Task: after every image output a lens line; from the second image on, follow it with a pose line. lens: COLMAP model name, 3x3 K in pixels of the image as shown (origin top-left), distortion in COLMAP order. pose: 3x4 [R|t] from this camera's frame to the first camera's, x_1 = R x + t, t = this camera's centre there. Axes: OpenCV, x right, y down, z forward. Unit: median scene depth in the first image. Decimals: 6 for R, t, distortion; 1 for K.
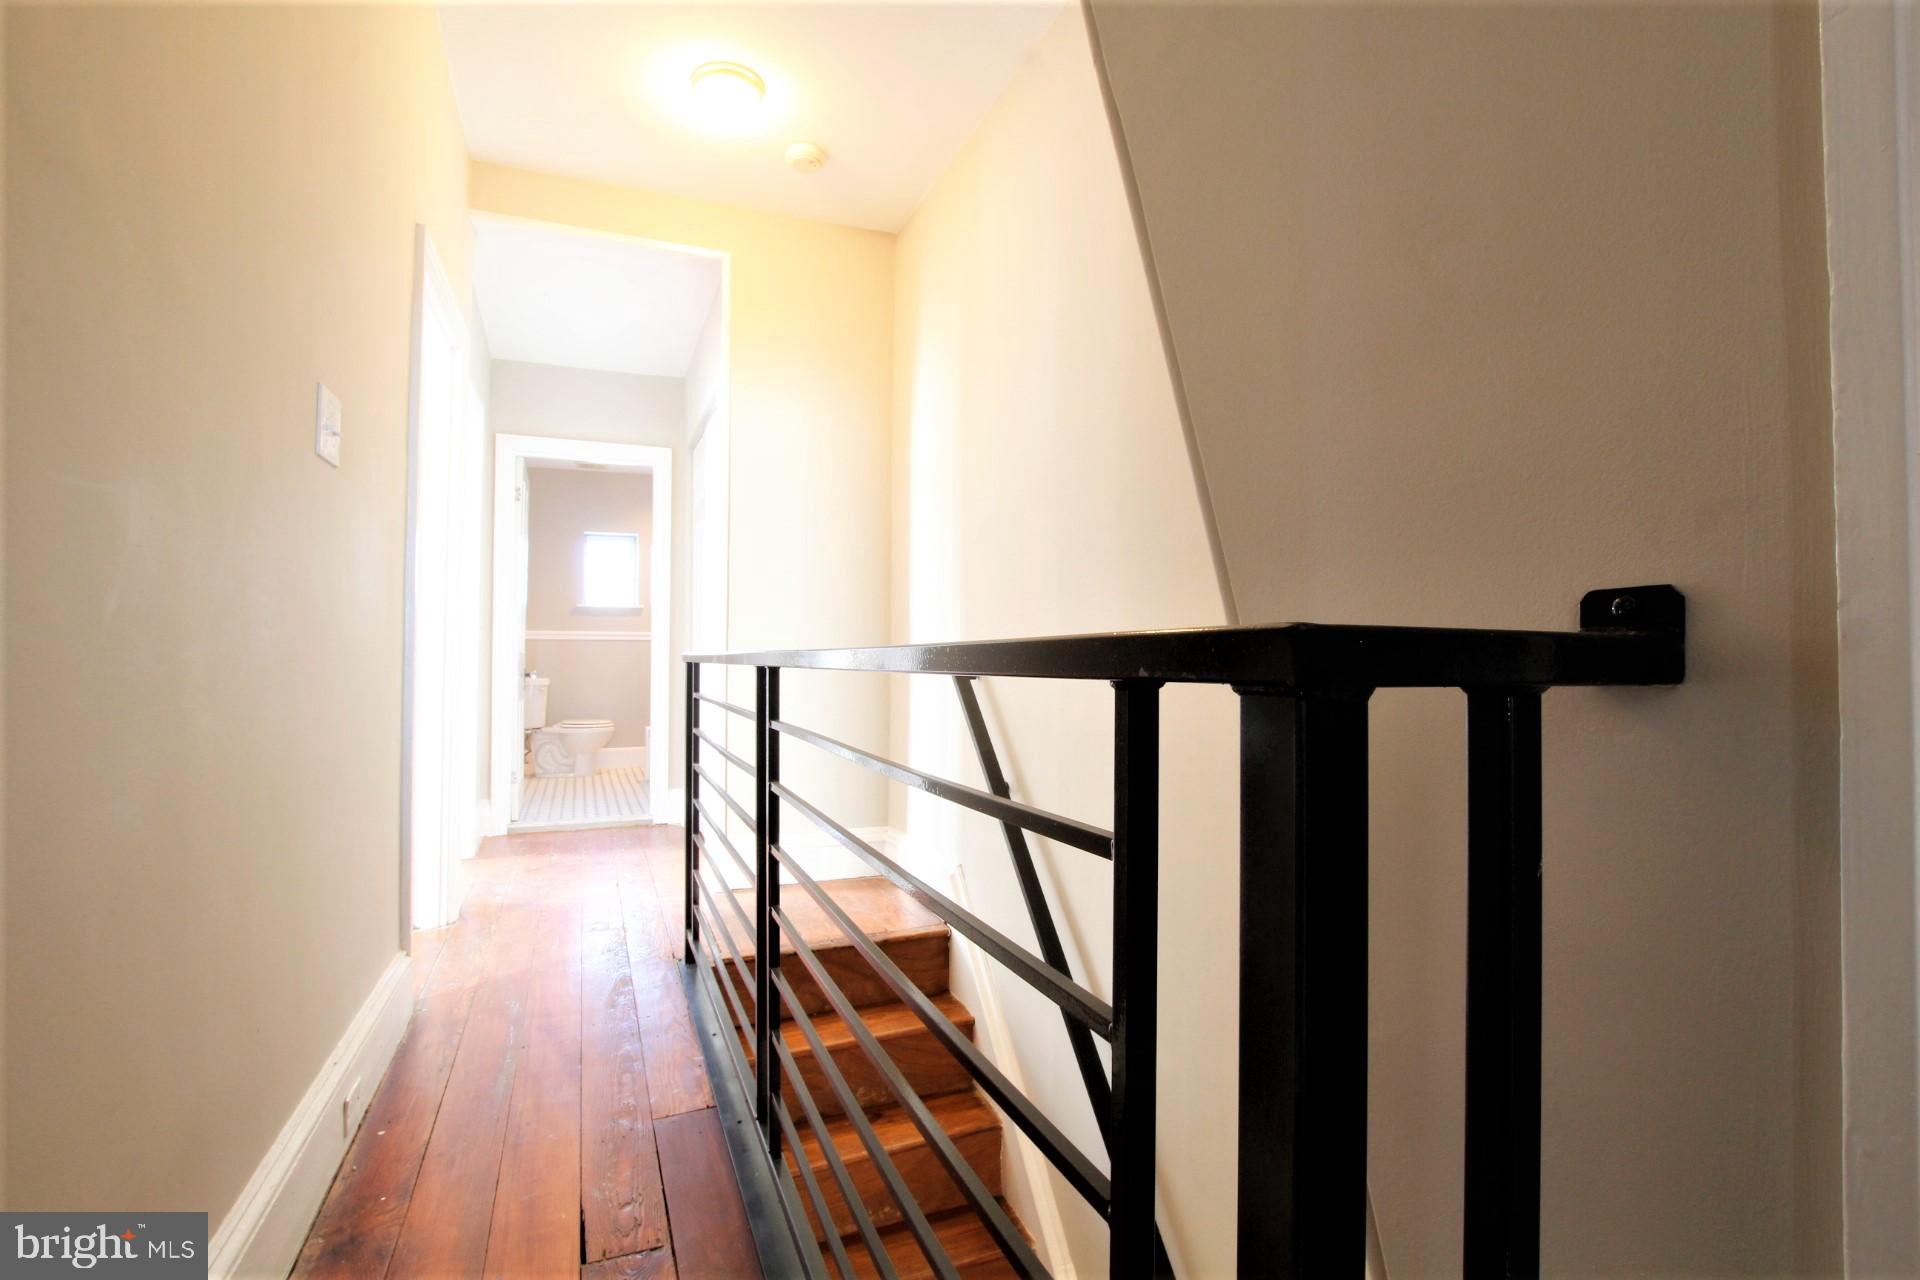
lens RADIAL K [[897.1, 0, 972.6], [0, 897.1, 642.5], [0, 0, 1]] dist [-0.018340, 0.000542]
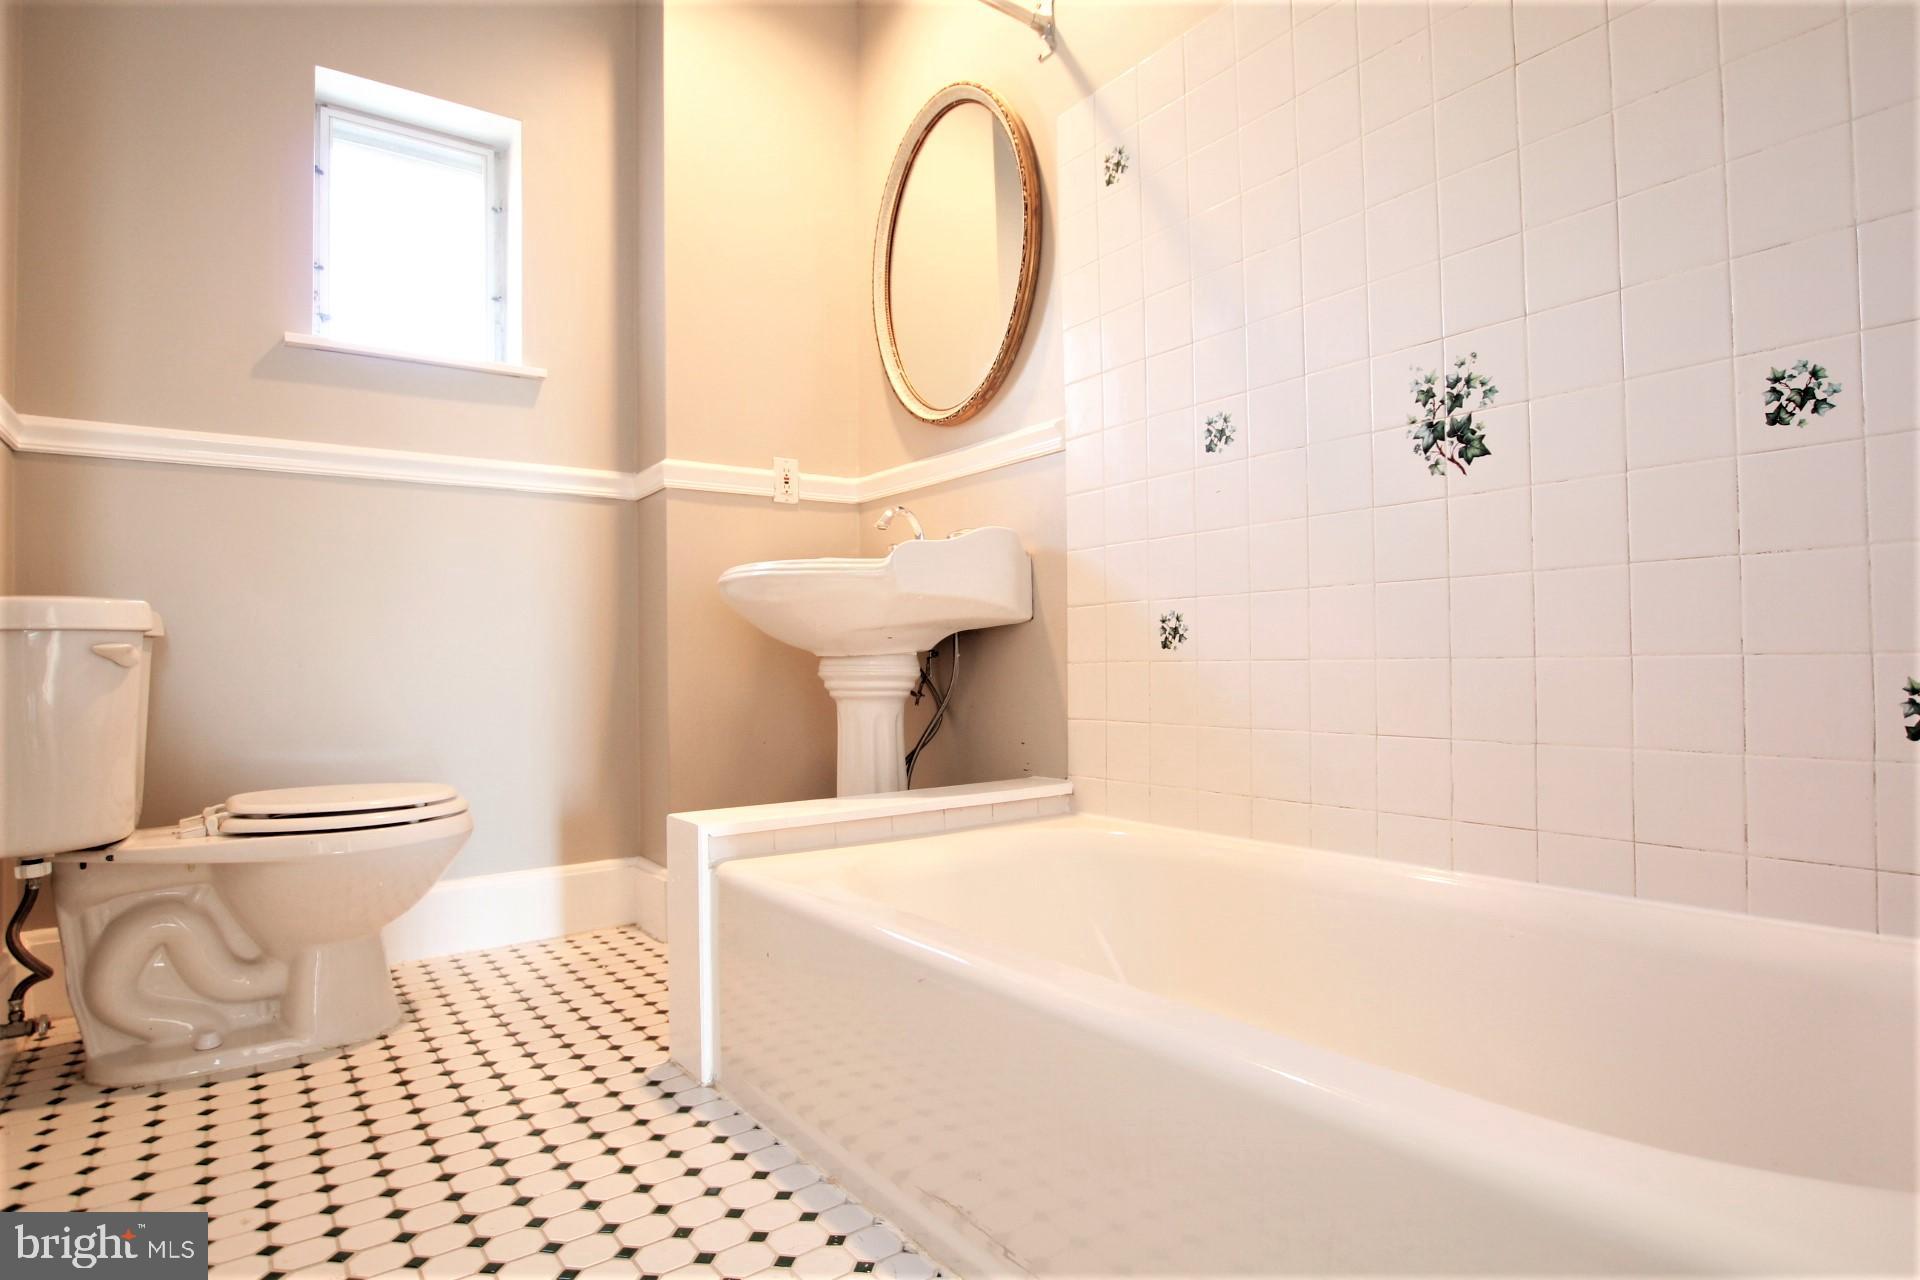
lens RADIAL K [[1012.9, 0, 960.0], [0, 1012.9, 640.0], [0, 0, 1]] dist [-0.000110, 0.000093]
pose [[0.975395, -0.015564, 0.219913, -0.335750], [0.016812, 0.999851, -0.003806, 0.050708], [-0.219821, 0.007410, 0.975512, 0.712258]]
